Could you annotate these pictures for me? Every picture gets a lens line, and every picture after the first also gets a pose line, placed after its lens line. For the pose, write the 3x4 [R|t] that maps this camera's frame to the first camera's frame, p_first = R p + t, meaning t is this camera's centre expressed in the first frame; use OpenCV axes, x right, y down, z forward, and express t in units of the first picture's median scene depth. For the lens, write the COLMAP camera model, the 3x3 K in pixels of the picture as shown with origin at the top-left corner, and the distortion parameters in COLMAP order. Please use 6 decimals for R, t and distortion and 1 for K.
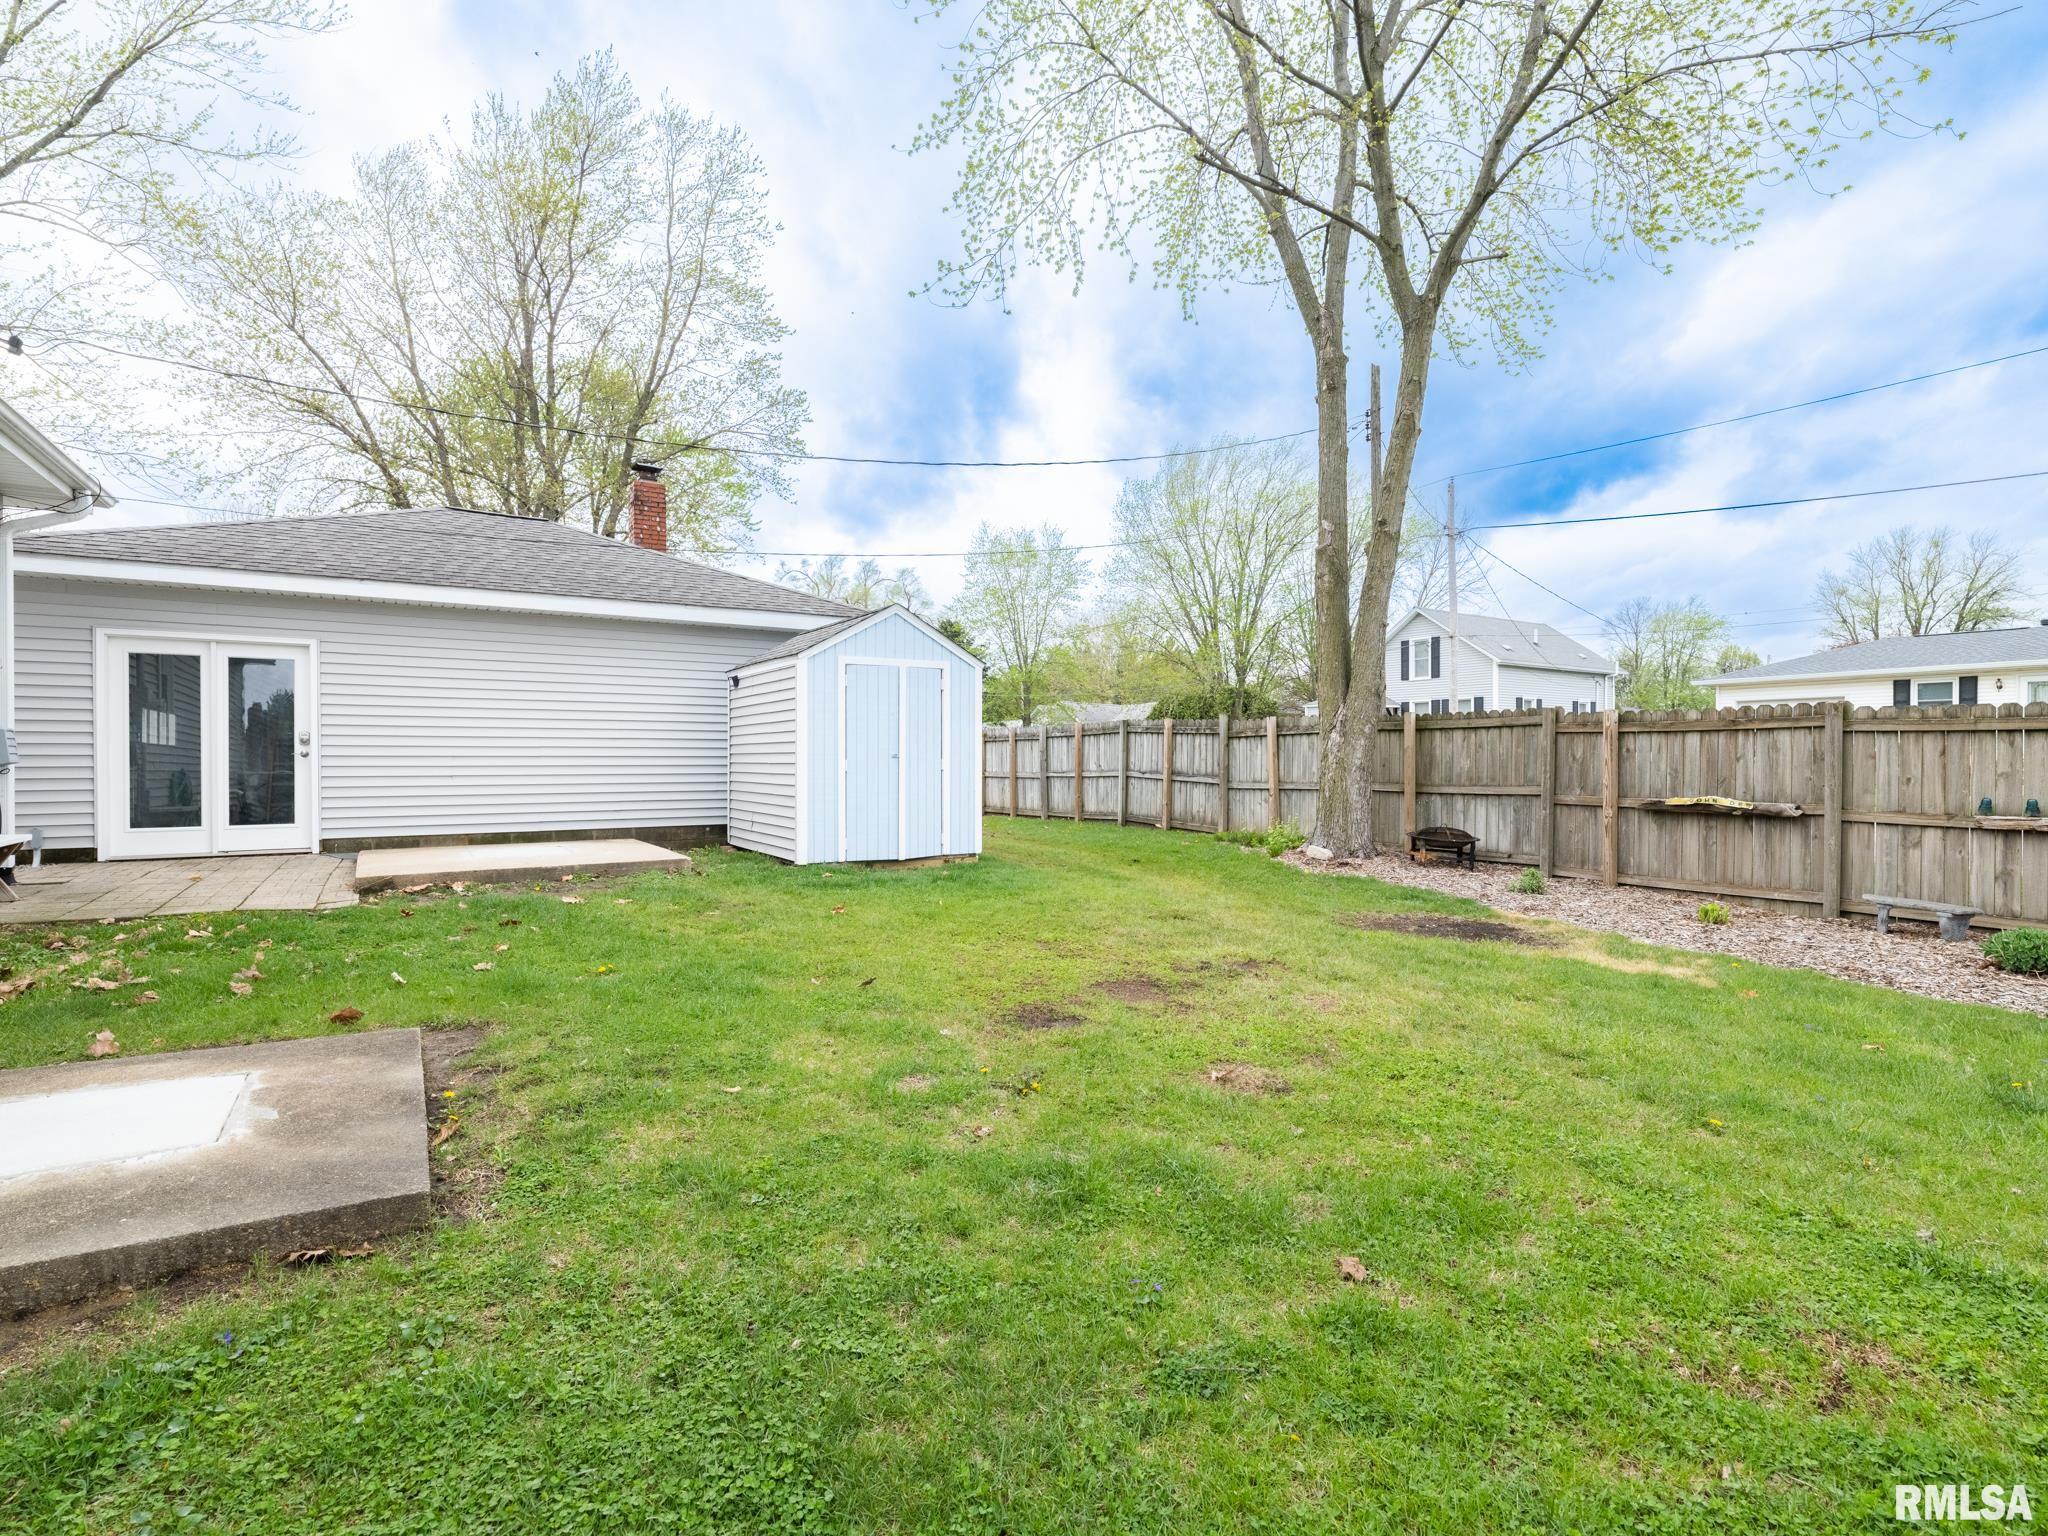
lens RADIAL K [[966.0, 0, 1051.4], [0, 966.0, 764.3], [0, 0, 1]] dist [-0.000891, 0.000569]
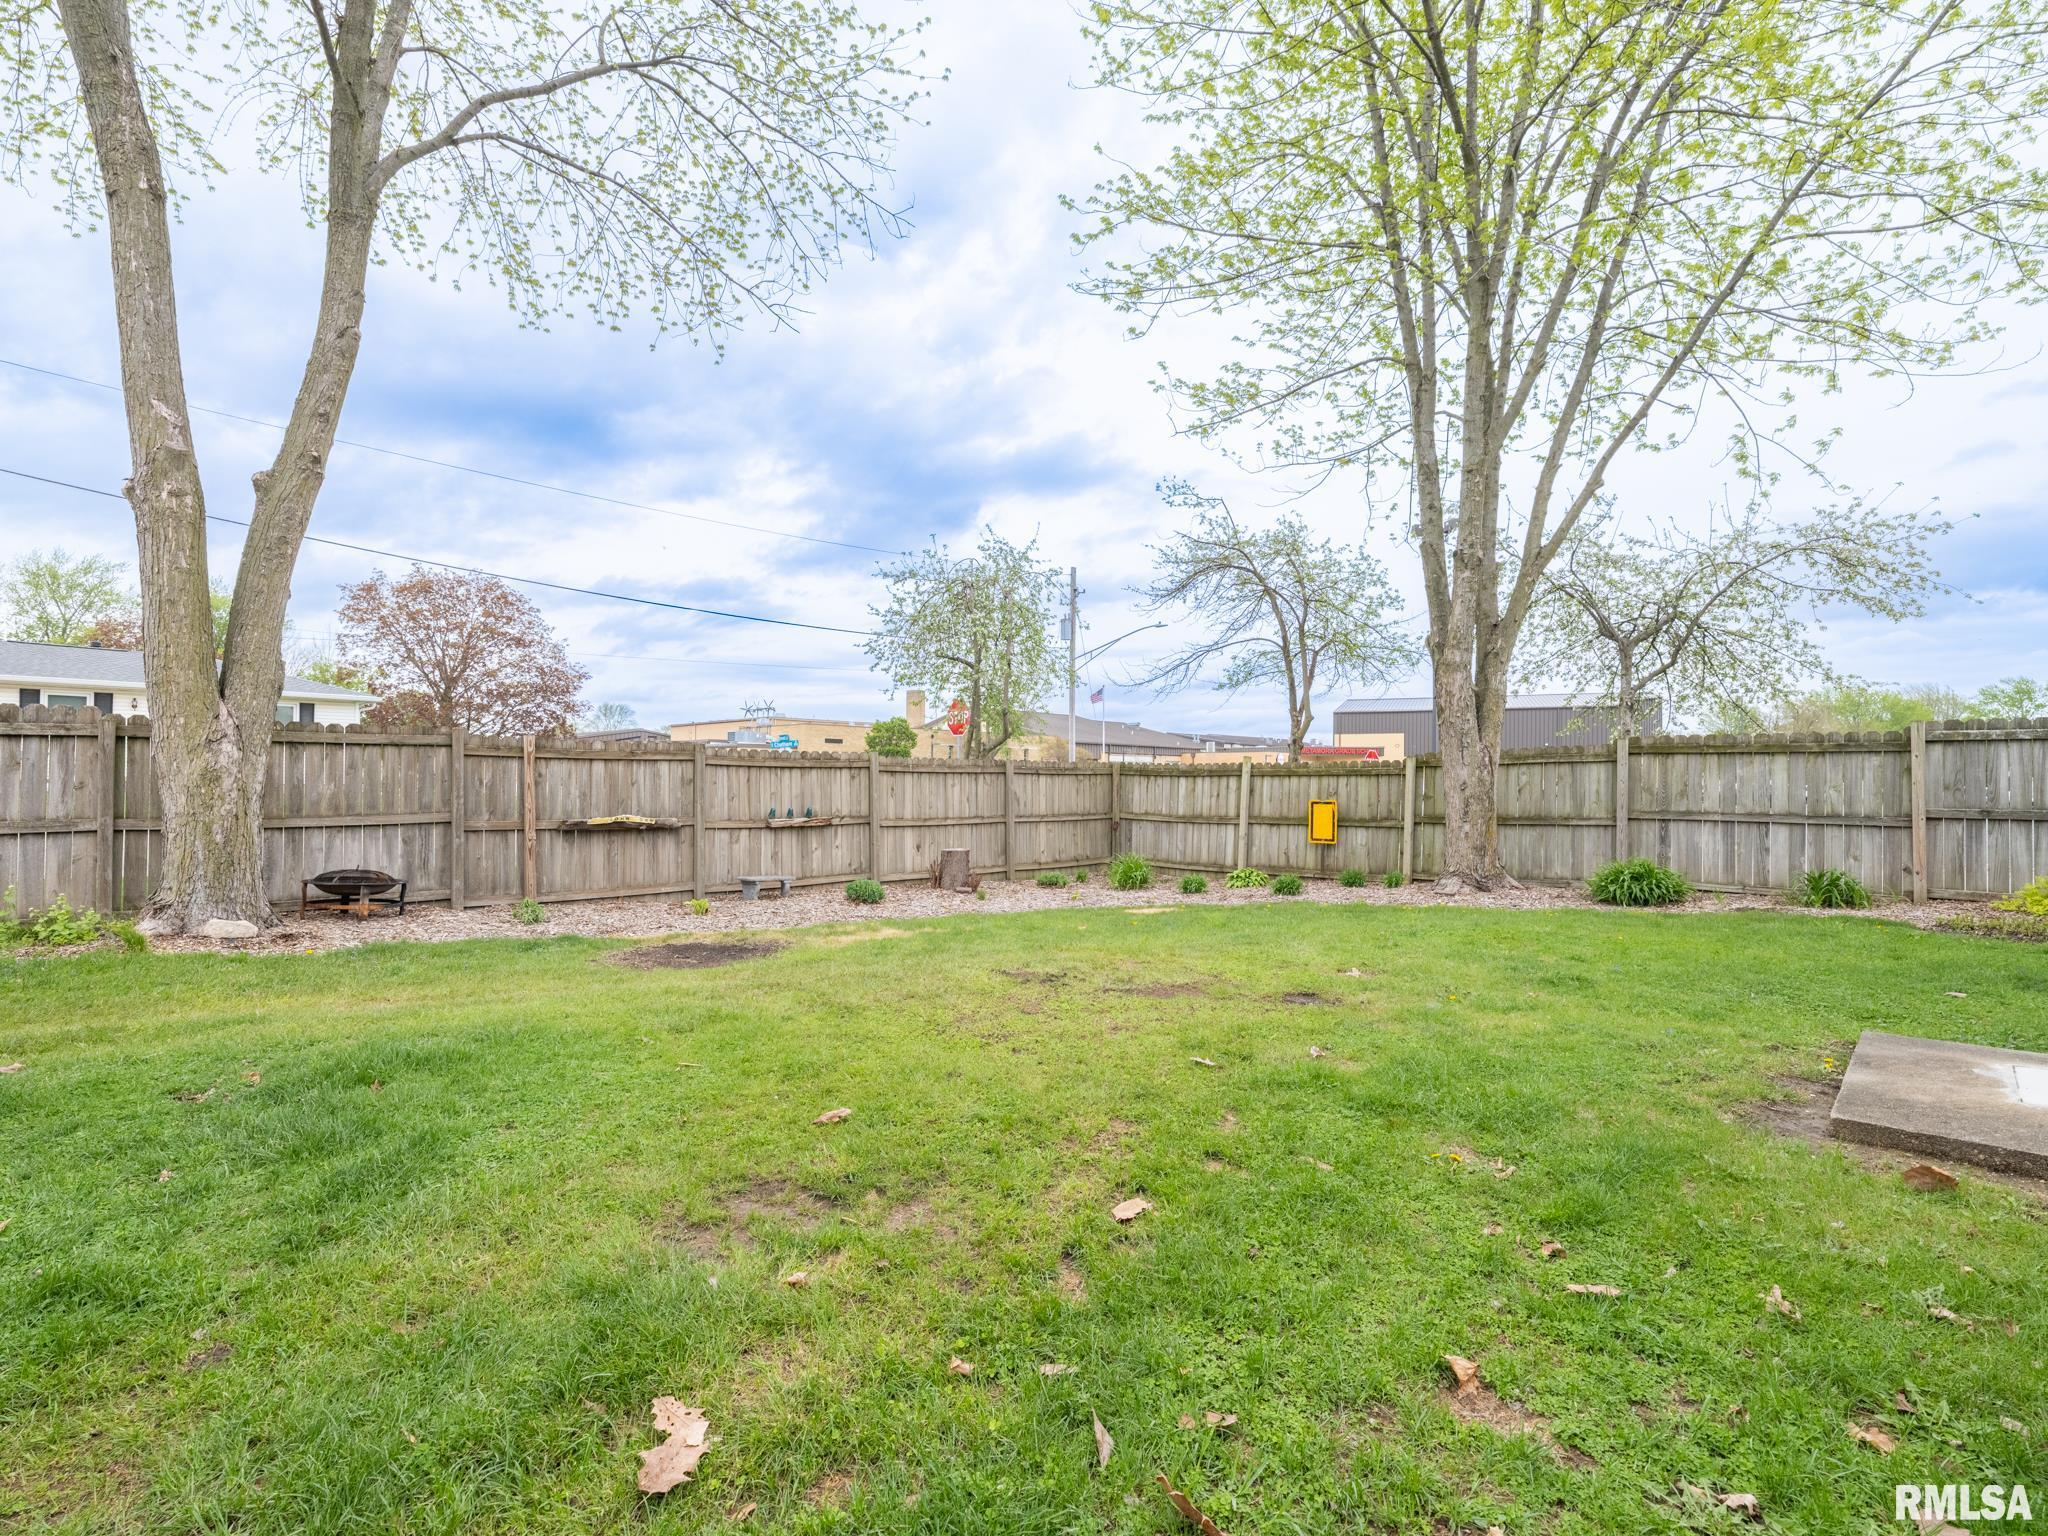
lens RADIAL K [[929.0, 0, 1017.8], [0, 929.0, 767.5], [0, 0, 1]] dist [-0.005495, -0.000126]
pose [[-0.188019, 0.011652, 0.982096, -0.436249], [-0.003135, 0.999917, -0.012463, -0.010311], [-0.982160, -0.005422, -0.187967, 0.604290]]
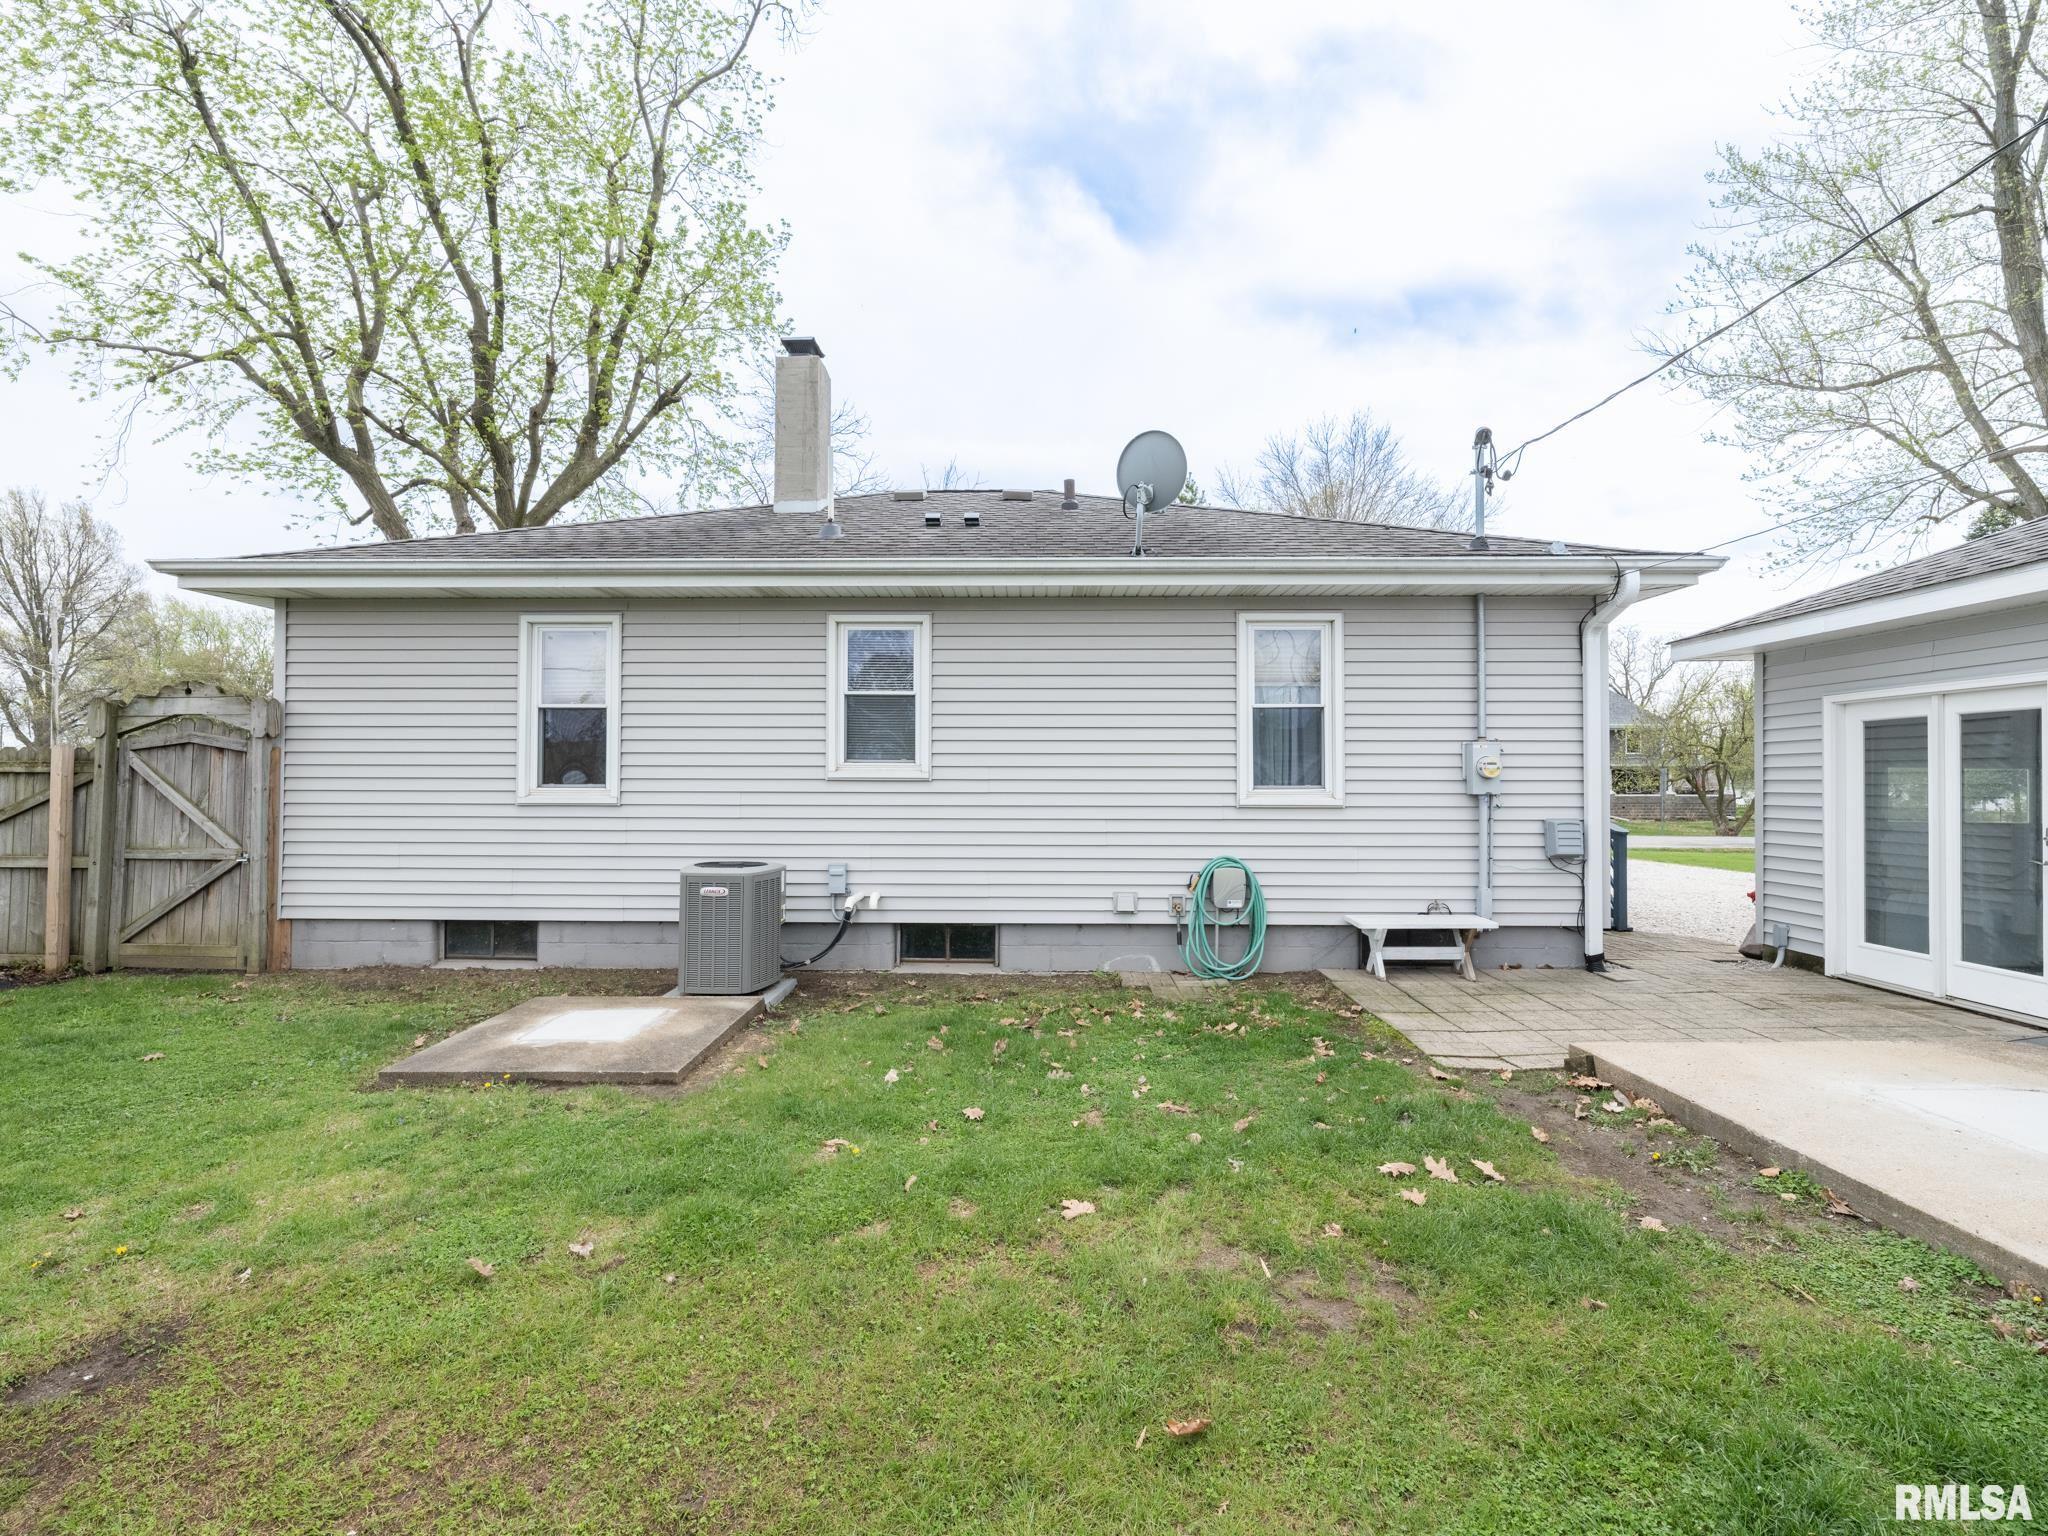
lens RADIAL K [[929.0, 0, 1017.8], [0, 929.0, 767.5], [0, 0, 1]] dist [-0.005495, -0.000126]
pose [[-0.569668, -0.012567, -0.821779, 0.058101], [-0.007510, 0.999921, -0.010084, -0.052225], [0.821840, 0.000427, -0.569718, 0.695739]]
